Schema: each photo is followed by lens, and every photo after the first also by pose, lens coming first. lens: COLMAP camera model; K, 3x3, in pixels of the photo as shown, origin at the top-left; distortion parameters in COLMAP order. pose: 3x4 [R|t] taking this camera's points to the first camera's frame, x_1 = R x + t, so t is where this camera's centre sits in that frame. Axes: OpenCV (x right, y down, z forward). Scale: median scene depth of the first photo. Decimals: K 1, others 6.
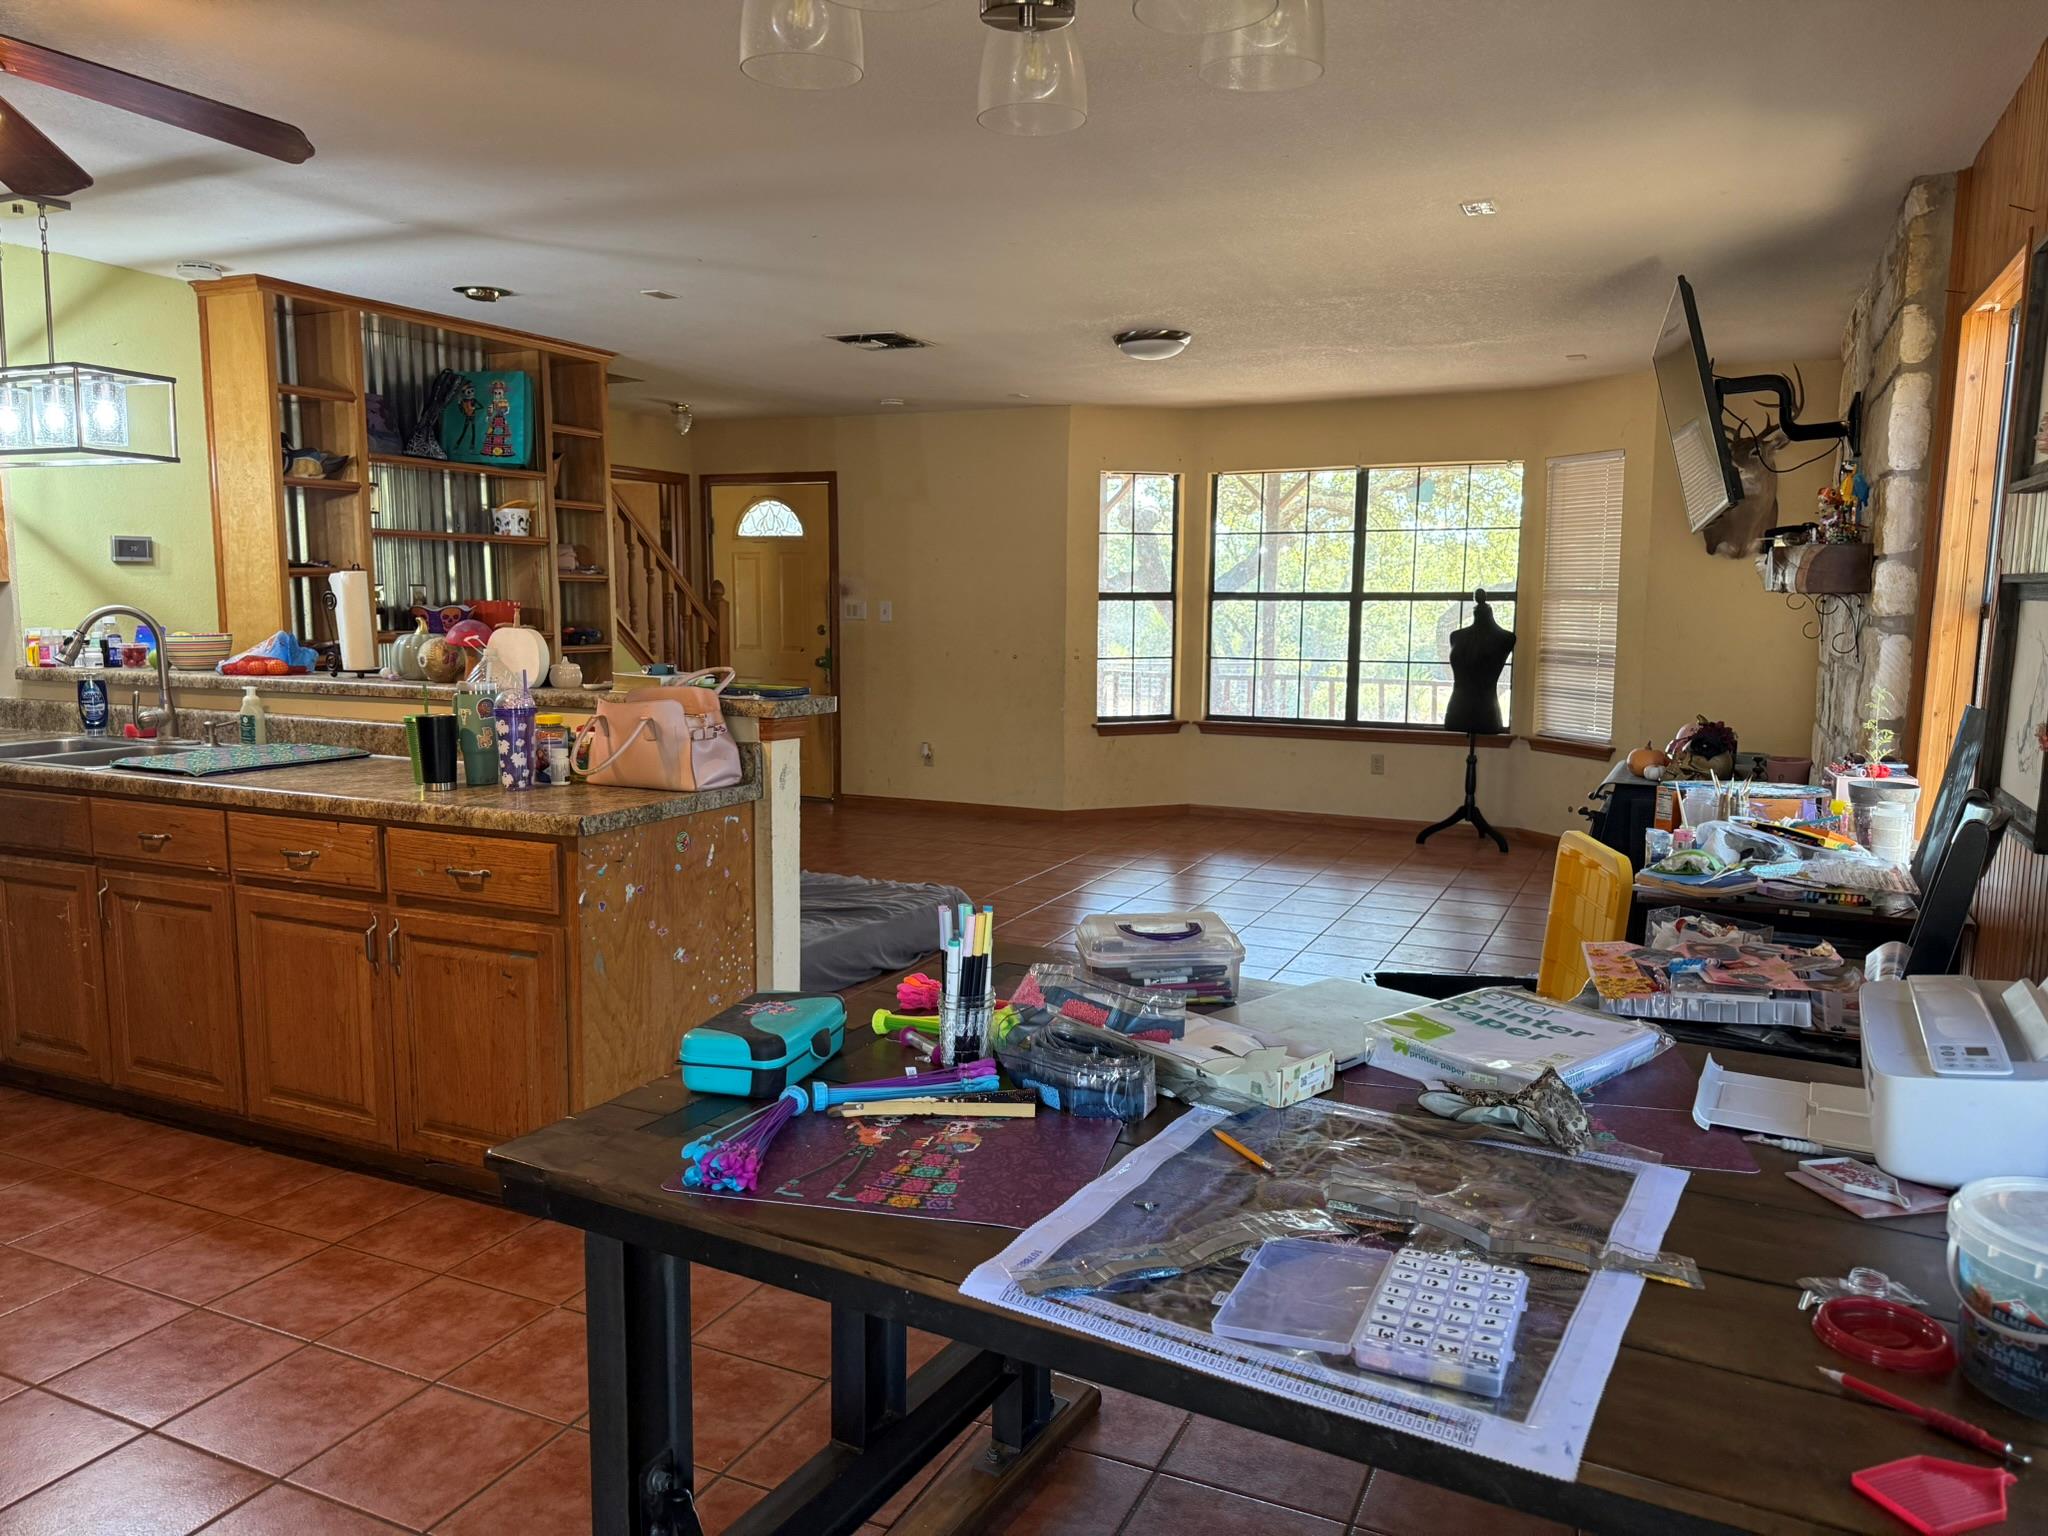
lens RADIAL K [[1433.6, 0, 1028.0], [0, 1433.6, 773.0], [0, 0, 1]] dist [0.003982, -0.035731]
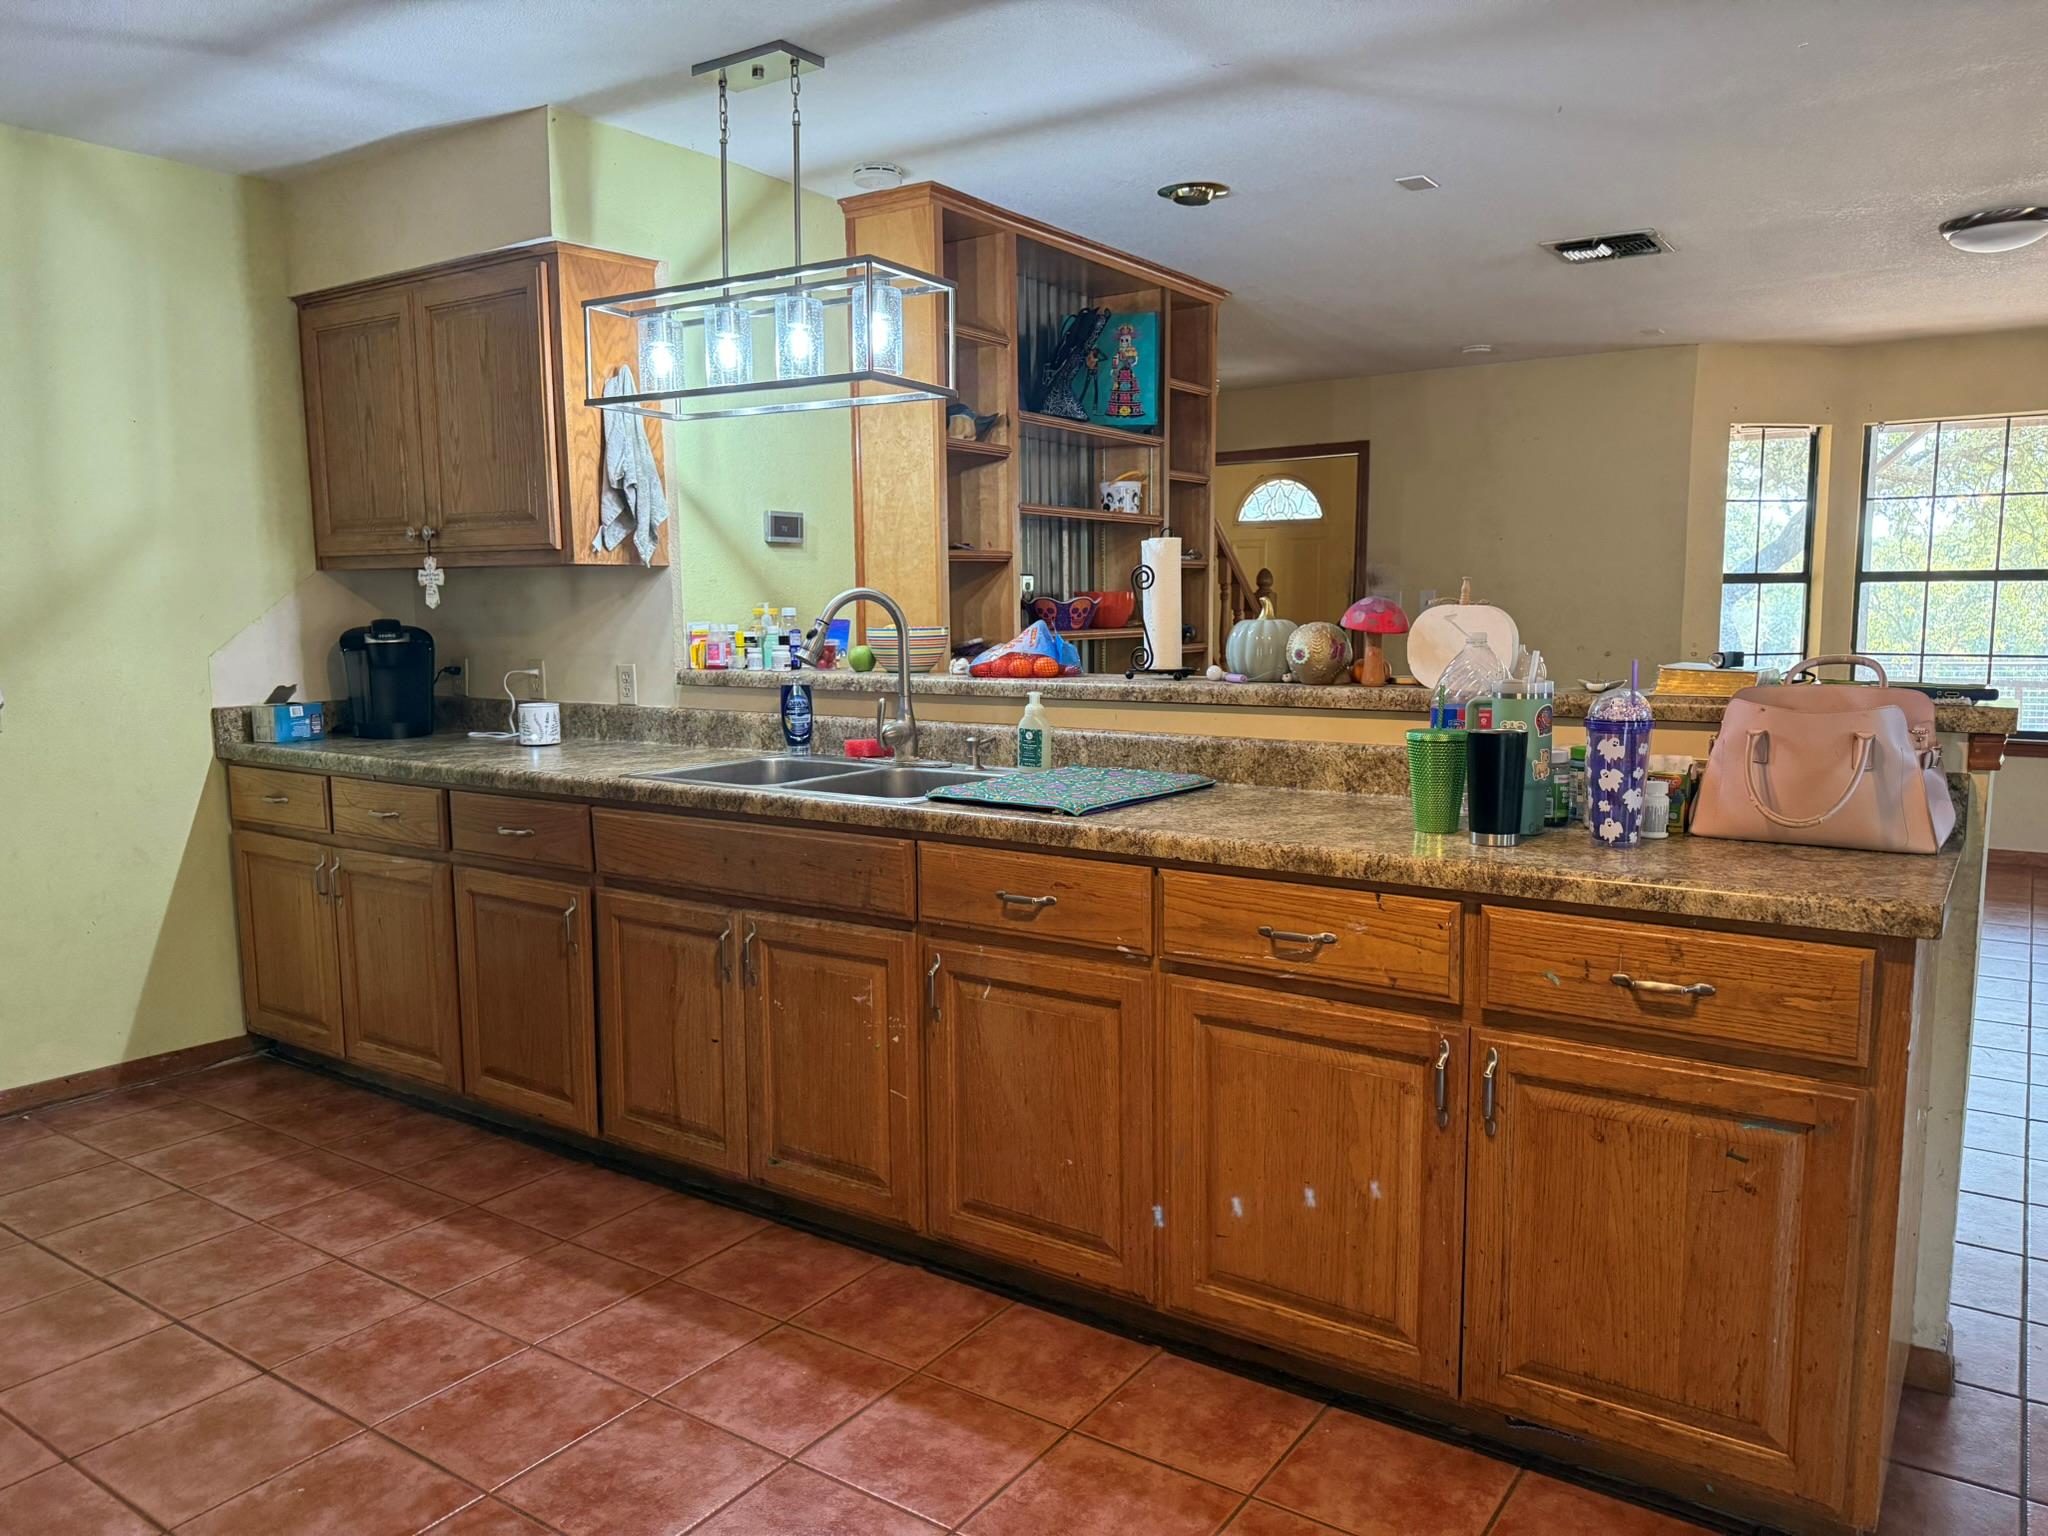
lens RADIAL K [[1462.6, 0, 1019.1], [0, 1462.6, 762.0], [0, 0, 1]] dist [0.109326, -0.197012]
pose [[0.980603, 0.004970, -0.195944, -0.434032], [-0.007744, 0.999880, -0.013398, -0.013566], [0.195854, 0.014655, 0.980524, 0.252319]]
